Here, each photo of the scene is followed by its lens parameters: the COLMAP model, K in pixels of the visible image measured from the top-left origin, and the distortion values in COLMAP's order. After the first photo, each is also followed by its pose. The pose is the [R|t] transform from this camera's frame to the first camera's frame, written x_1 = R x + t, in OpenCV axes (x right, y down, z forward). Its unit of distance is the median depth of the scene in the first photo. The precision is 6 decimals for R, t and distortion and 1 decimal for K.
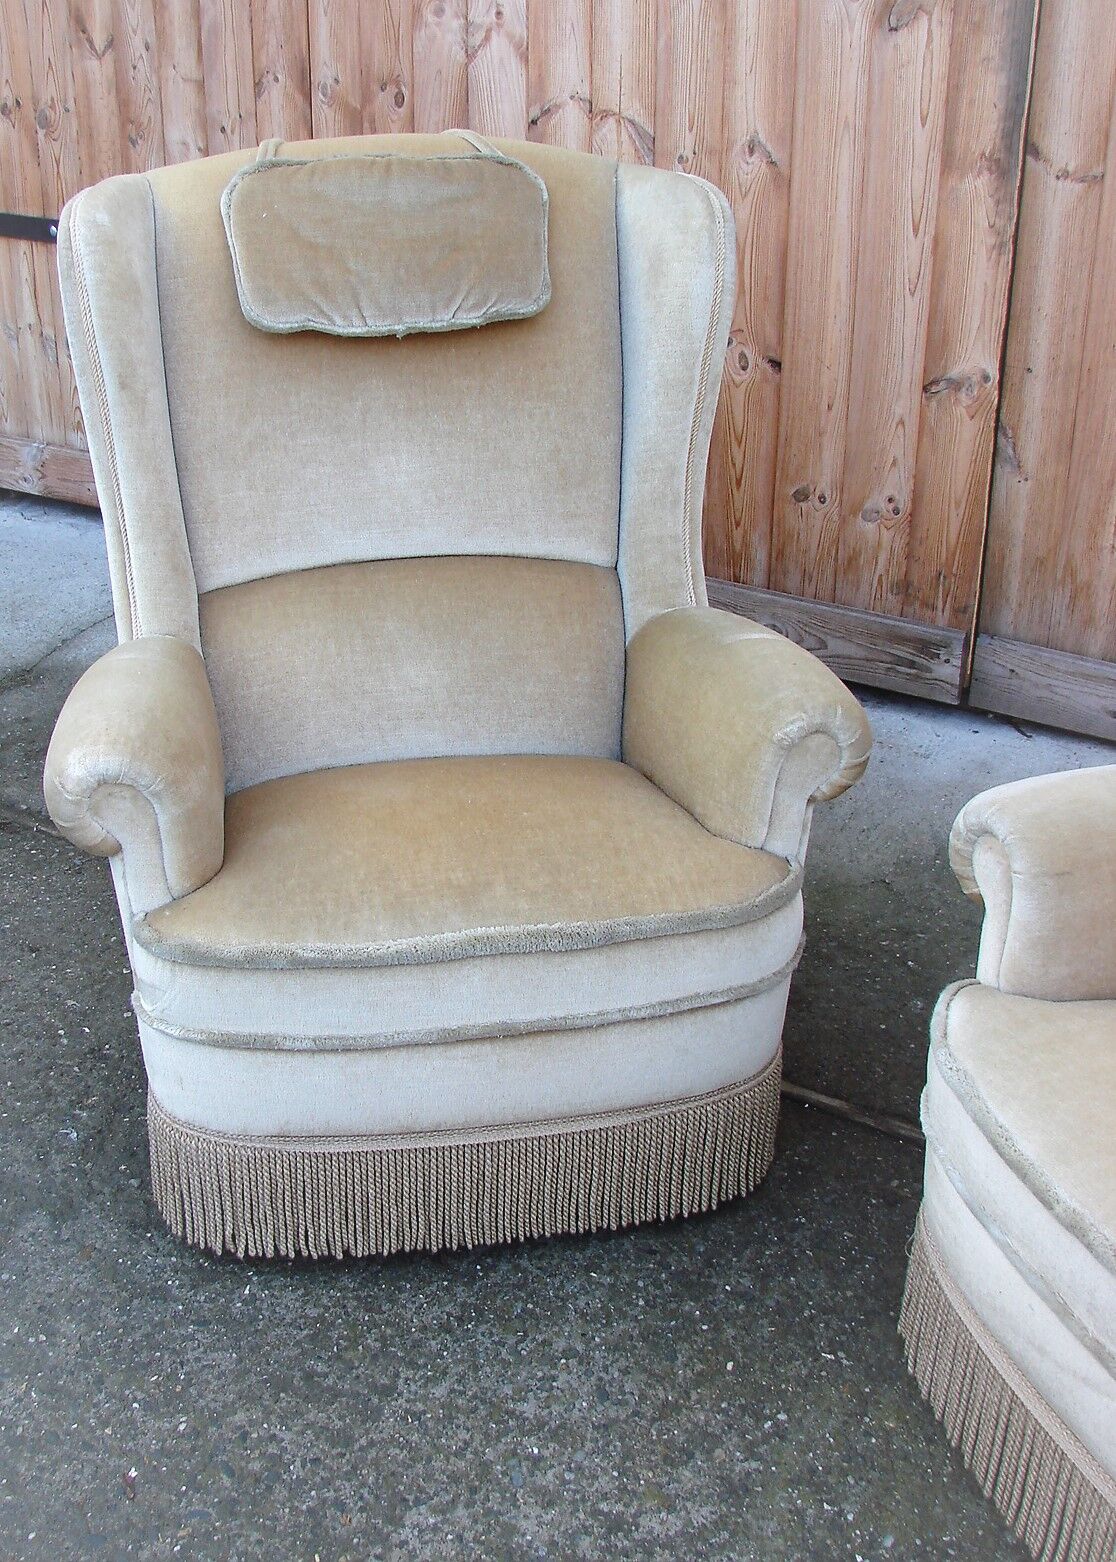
lens RADIAL K [[1755.5, 0, 481.5], [0, 1755.5, 755.9], [0, 0, 1]] dist [-0.202582, 0.231575]
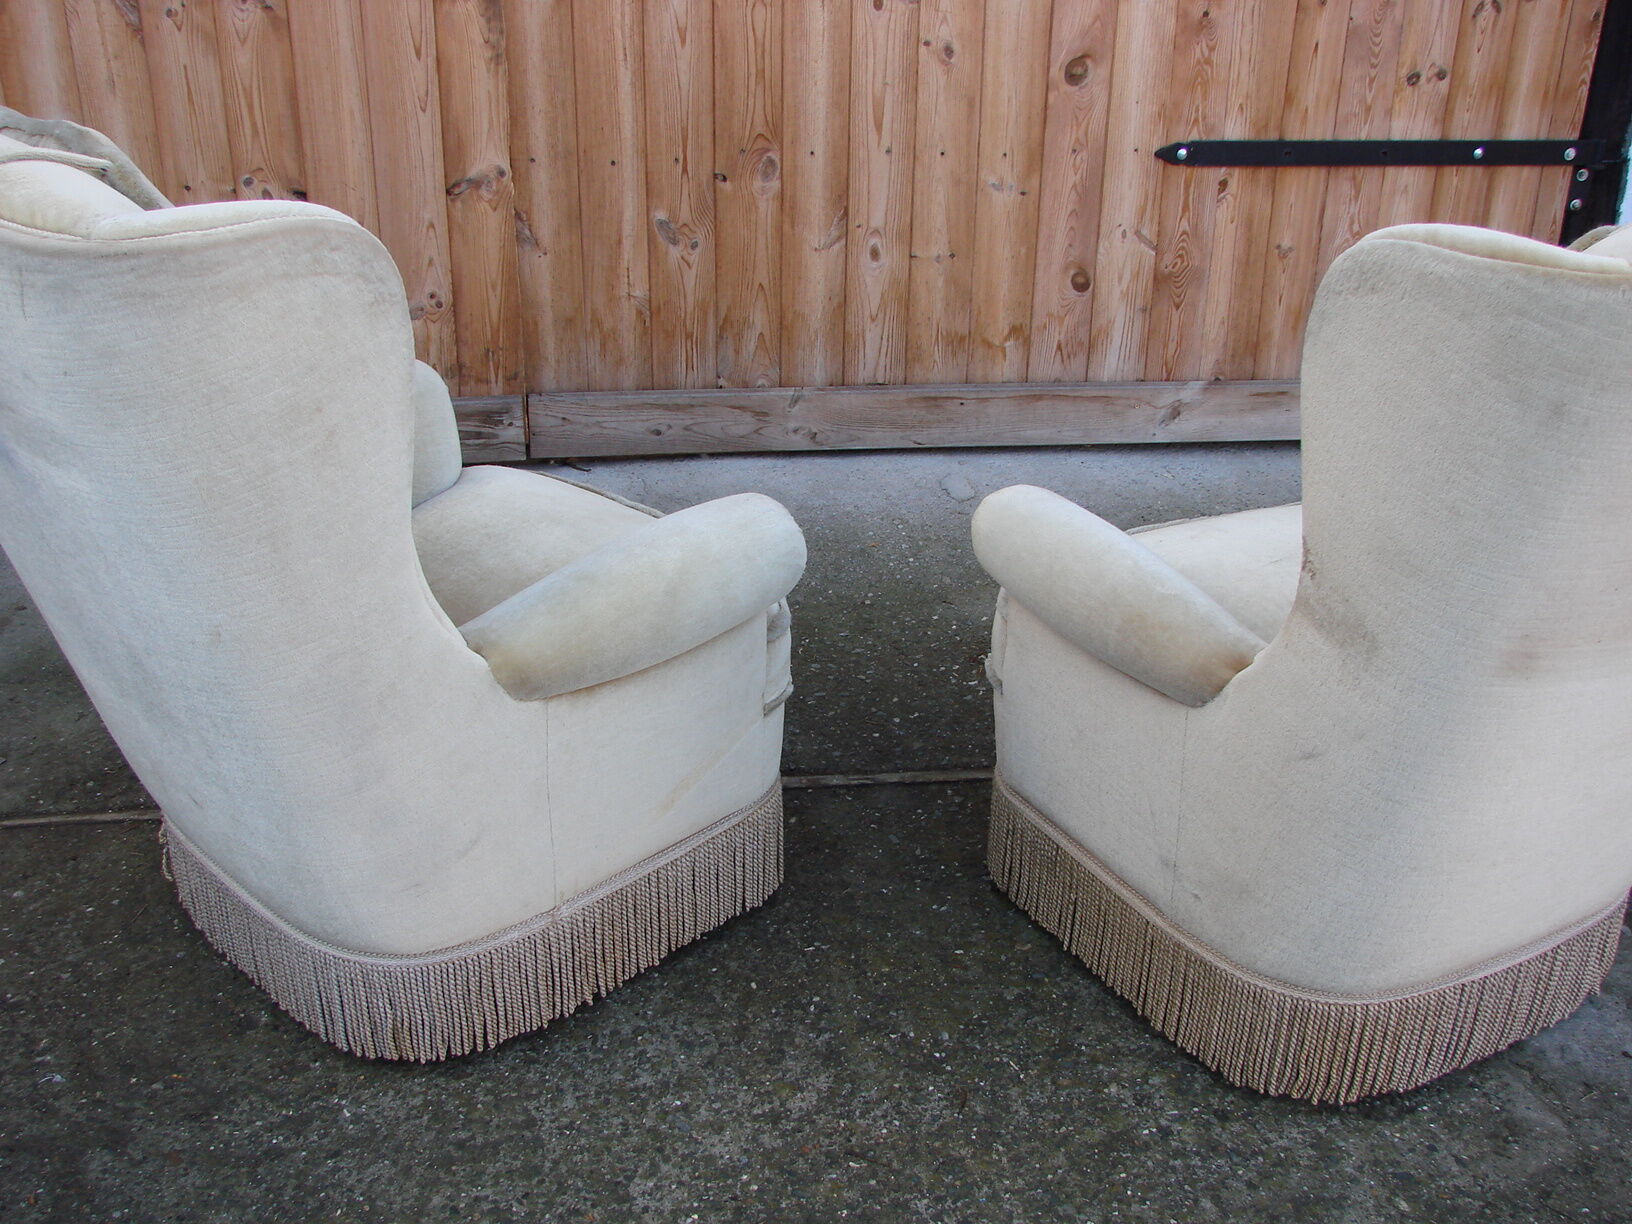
lens RADIAL K [[1750.7, 0, 839.0], [0, 1750.7, 619.8], [0, 0, 1]] dist [-0.216316, 0.265310]
pose [[0.752247, -0.289483, 0.591881, -0.315851], [0.262988, 0.955571, 0.133118, -0.030501], [-0.604120, 0.055520, 0.794957, -0.030164]]
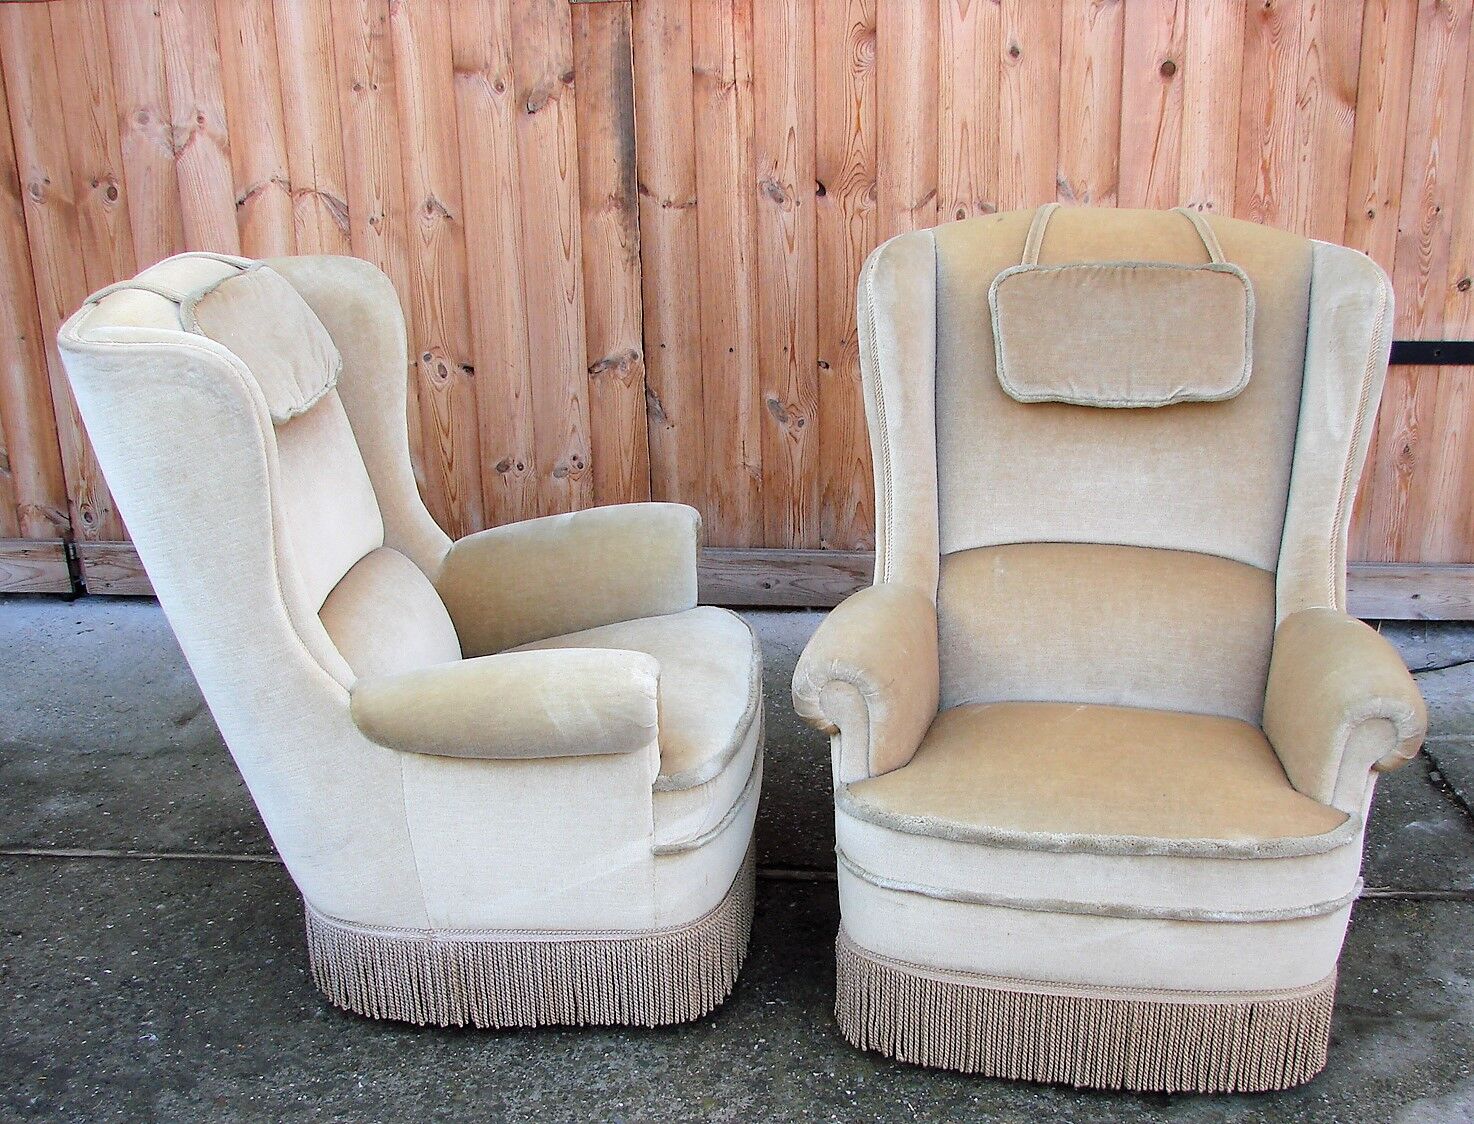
lens RADIAL K [[1749.2, 0, 800.3], [0, 1749.2, 615.9], [0, 0, 1]] dist [-0.224436, 0.275023]
pose [[0.869746, -0.180297, 0.459386, -0.269905], [0.218764, 0.975272, -0.031411, 0.052681], [-0.442363, 0.127817, 0.887681, -0.255526]]
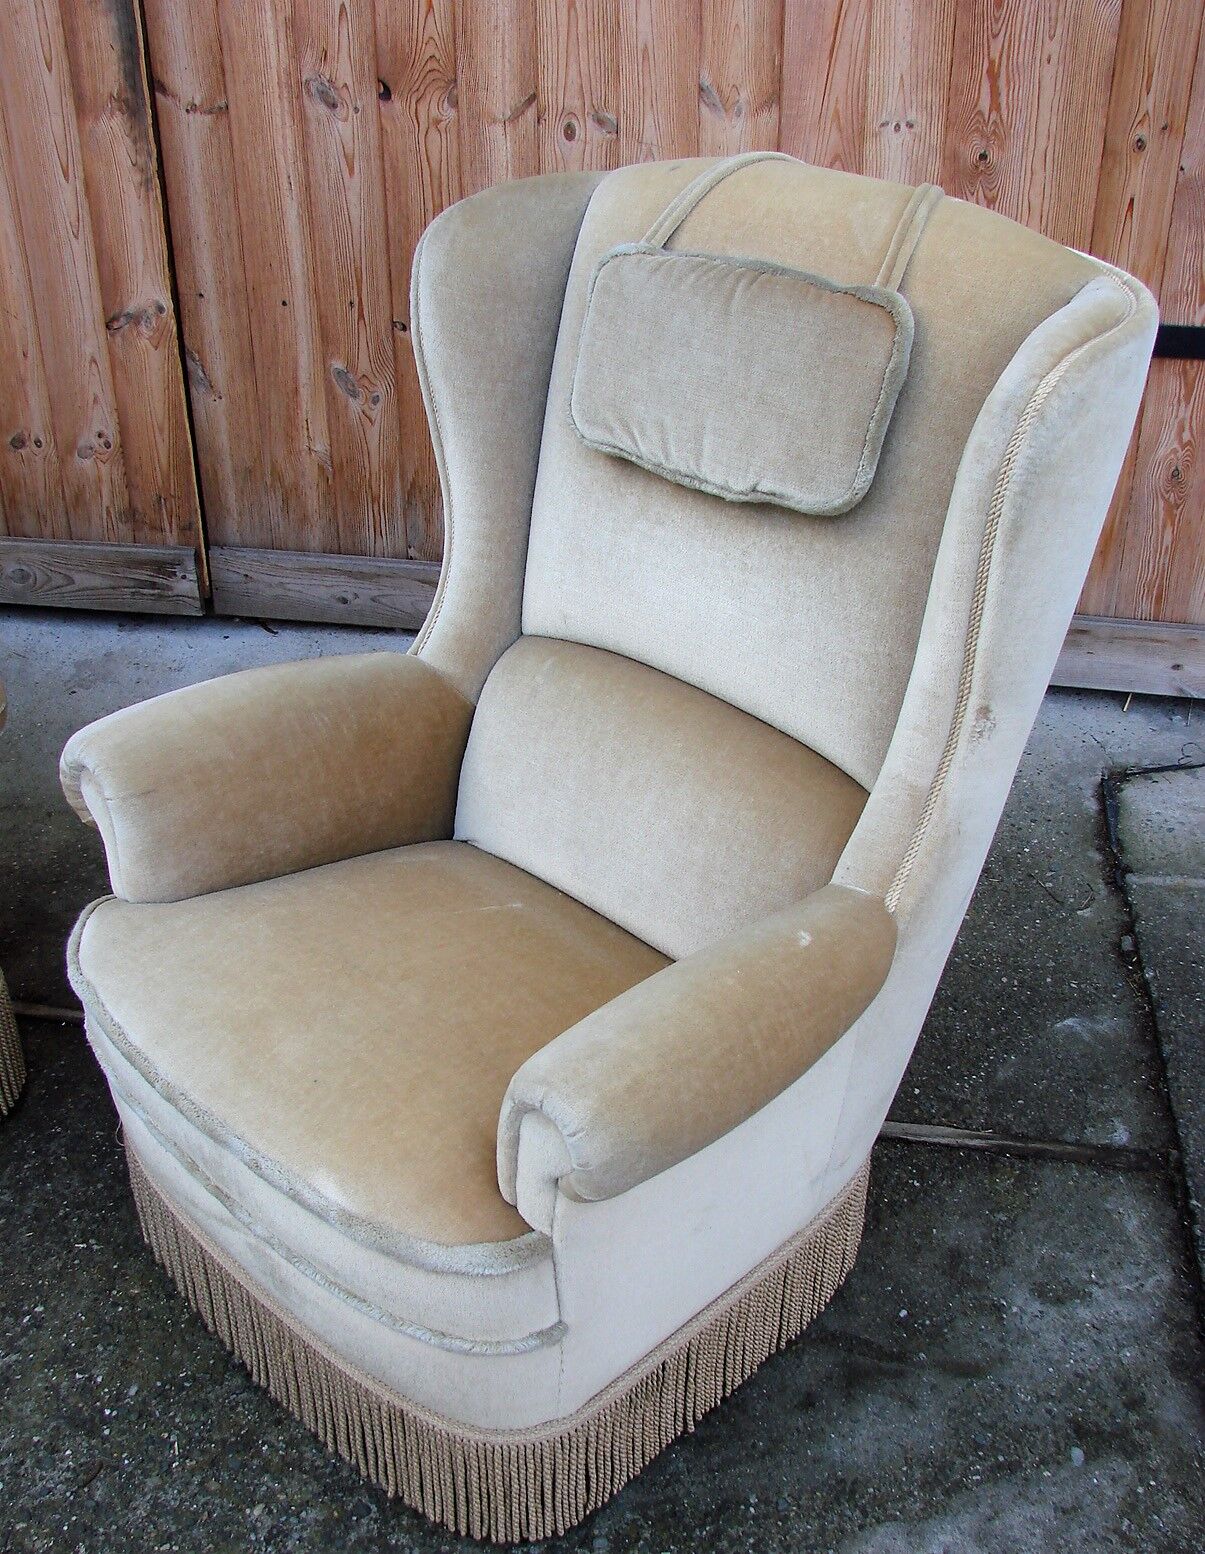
lens RADIAL K [[1753.4, 0, 607.2], [0, 1753.4, 821.3], [0, 0, 1]] dist [-0.207075, 0.255267]
pose [[0.917961, -0.204521, 0.339881, 0.132229], [0.167447, 0.976542, 0.135382, -0.009652], [-0.359596, -0.067363, 0.930673, -0.099958]]
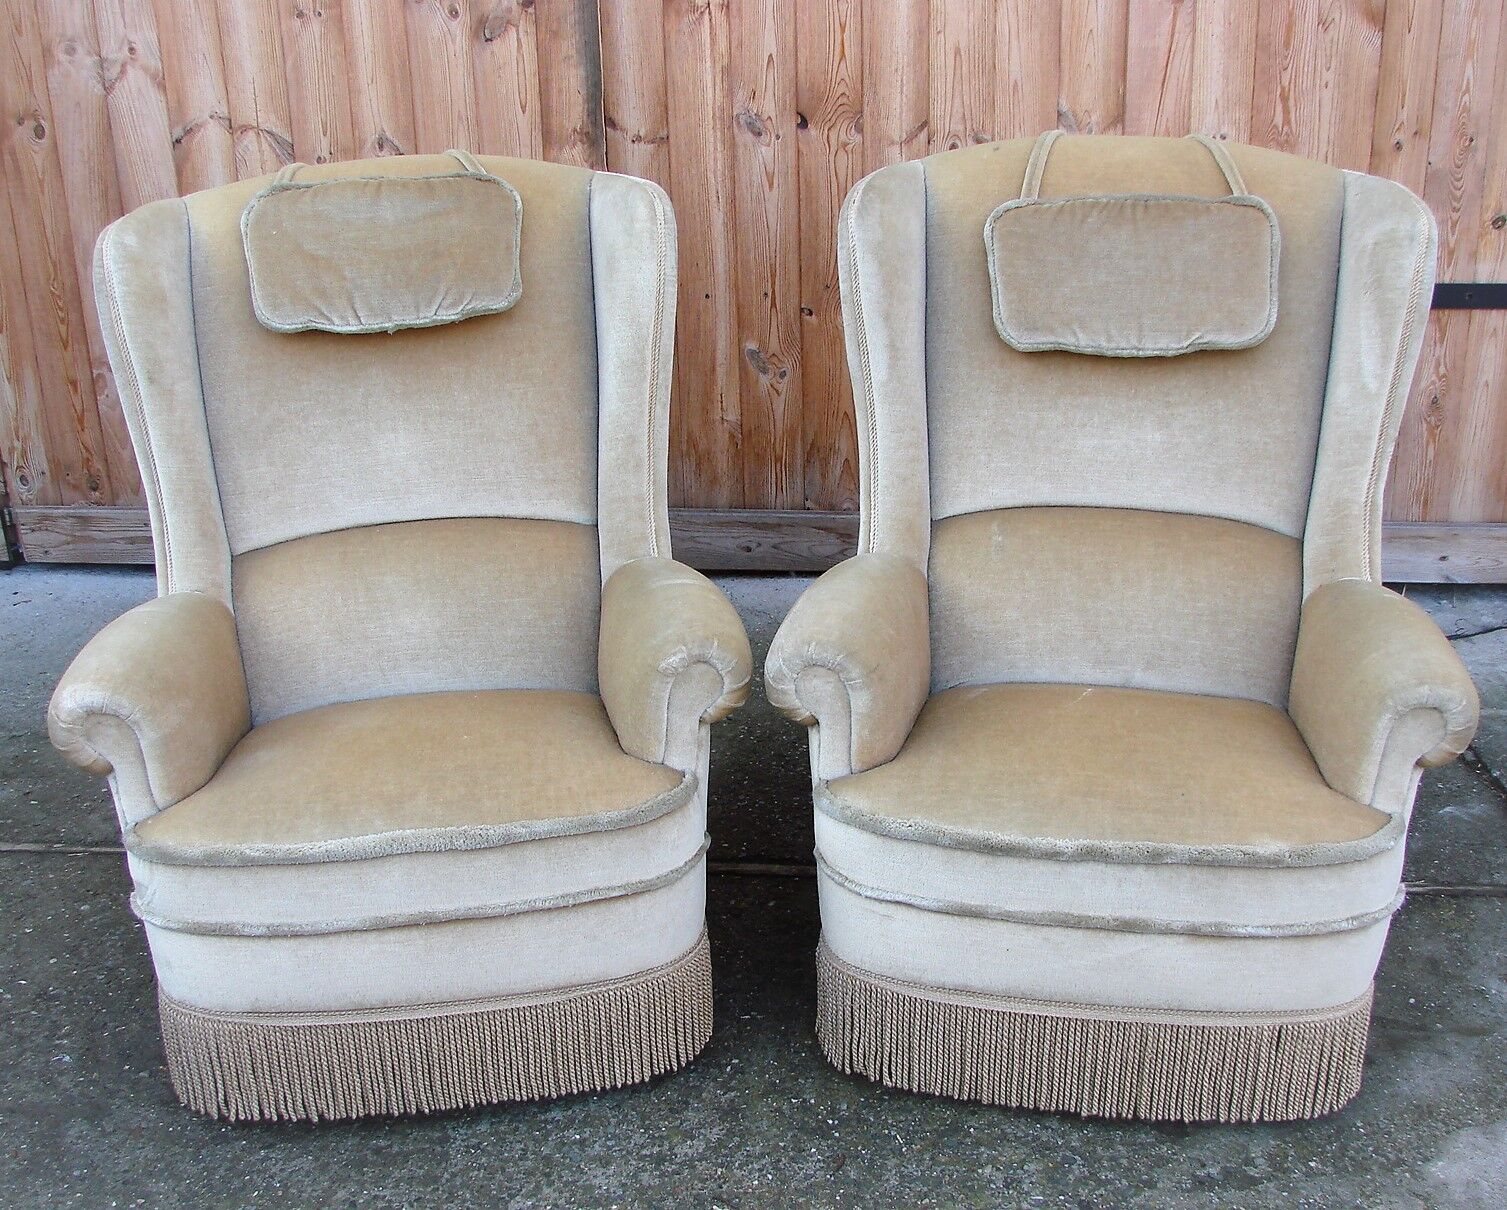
lens RADIAL K [[1751.8, 0, 788.9], [0, 1751.8, 610.0], [0, 0, 1]] dist [-0.221810, 0.273281]
pose [[0.871150, -0.196144, 0.450138, -0.212314], [0.223350, 0.974709, -0.007526, 0.039397], [-0.437278, 0.107095, 0.892927, -0.174649]]
